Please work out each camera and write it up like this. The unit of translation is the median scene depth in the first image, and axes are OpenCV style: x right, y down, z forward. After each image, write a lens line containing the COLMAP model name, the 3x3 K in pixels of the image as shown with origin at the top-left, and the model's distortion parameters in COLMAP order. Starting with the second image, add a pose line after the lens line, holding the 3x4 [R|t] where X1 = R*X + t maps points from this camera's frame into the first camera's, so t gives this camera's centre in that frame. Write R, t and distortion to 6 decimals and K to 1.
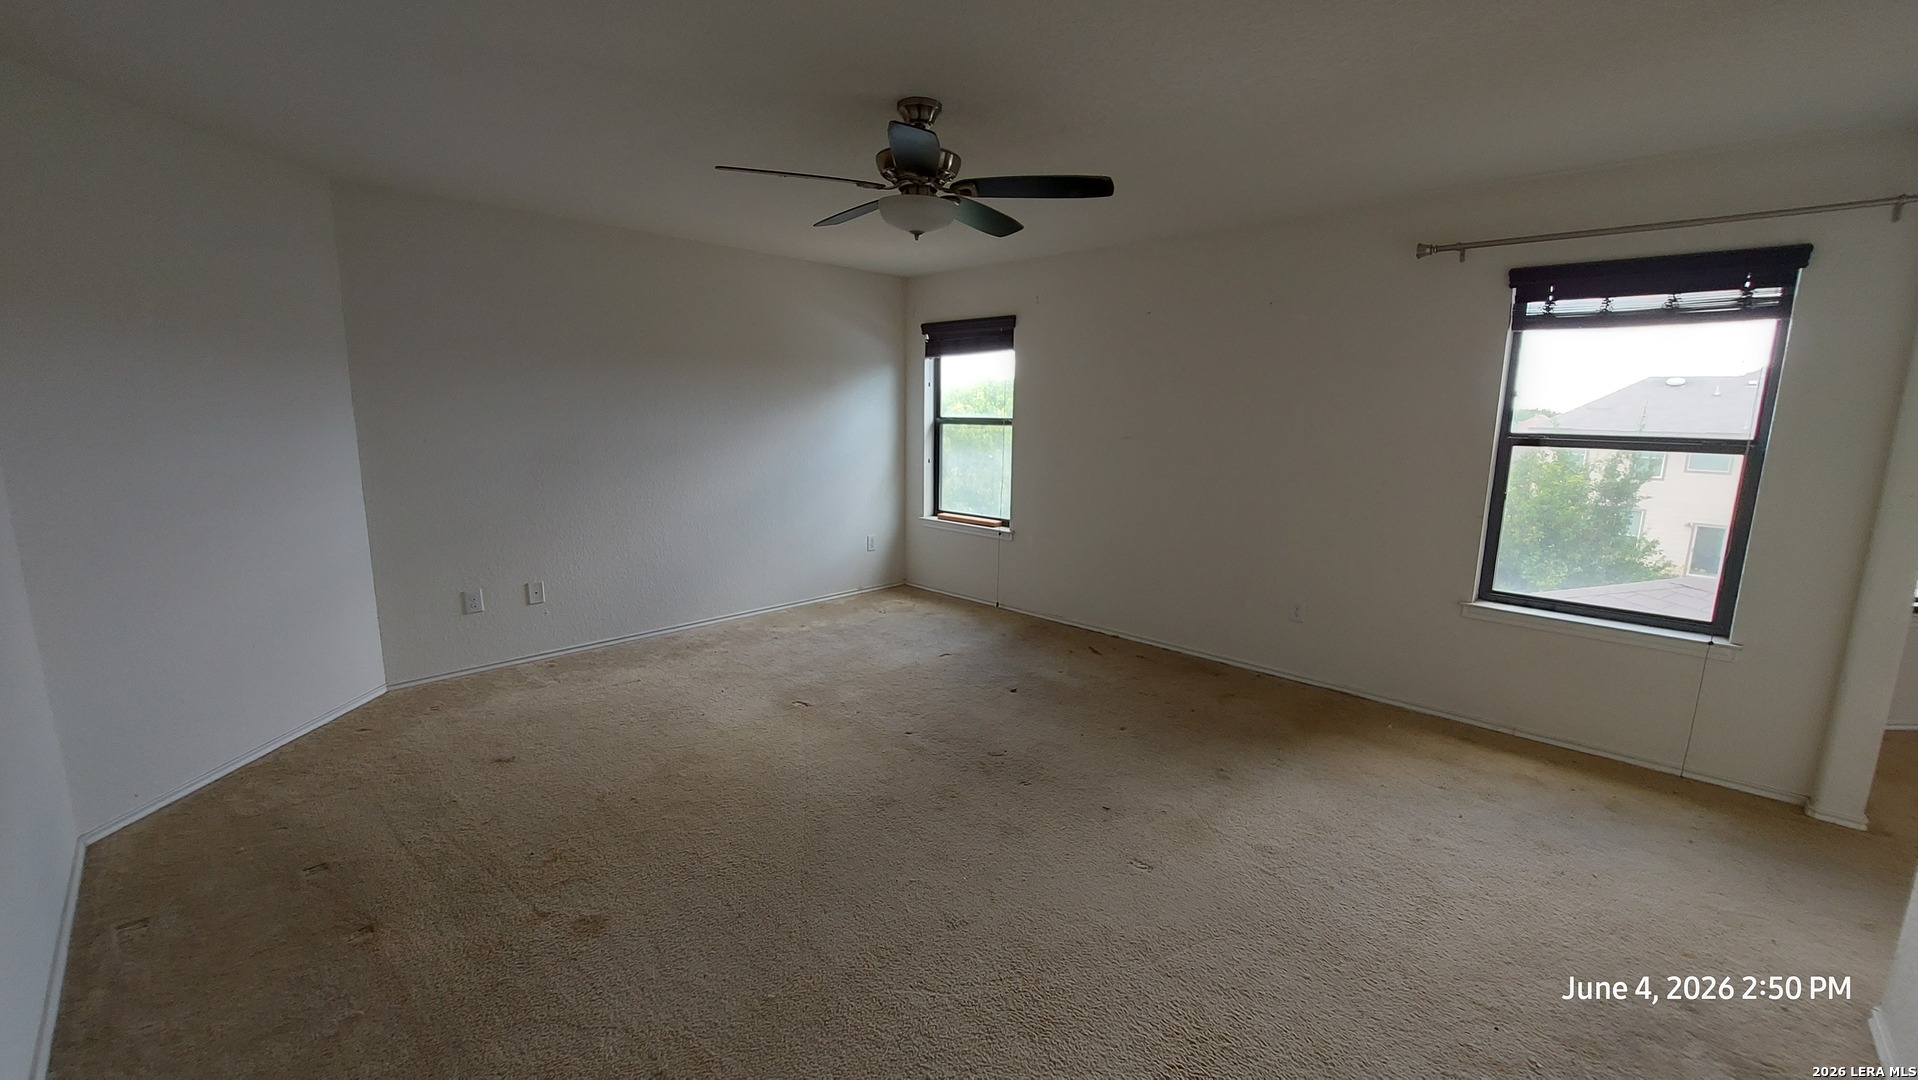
lens RADIAL K [[763.3, 0, 973.8], [0, 763.3, 535.8], [0, 0, 1]] dist [-0.013368, -0.000106]
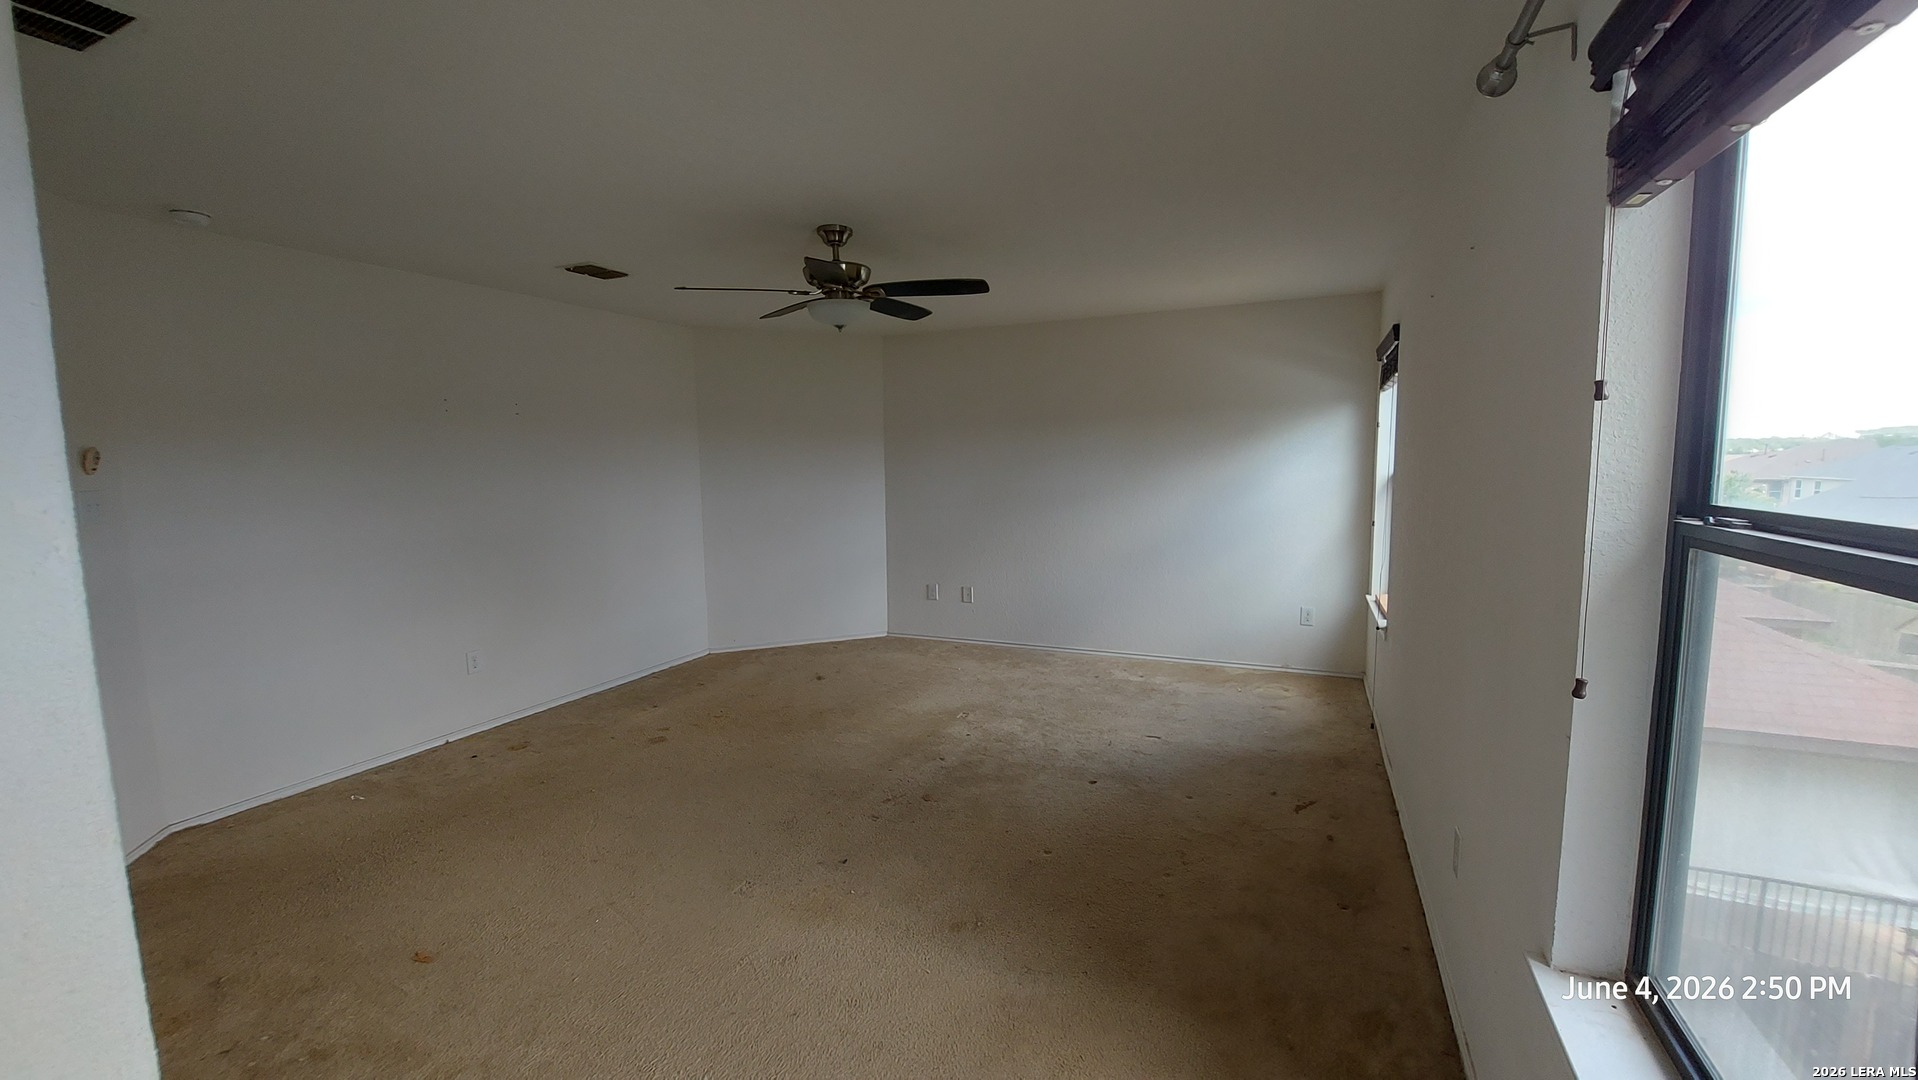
lens RADIAL K [[763.3, 0, 976.4], [0, 763.3, 537.2], [0, 0, 1]] dist [-0.013368, -0.000106]
pose [[0.359809, 0.077689, -0.929786, 0.665058], [-0.141141, 0.989592, 0.028067, -0.064952], [0.922289, 0.121132, 0.367029, 0.450184]]
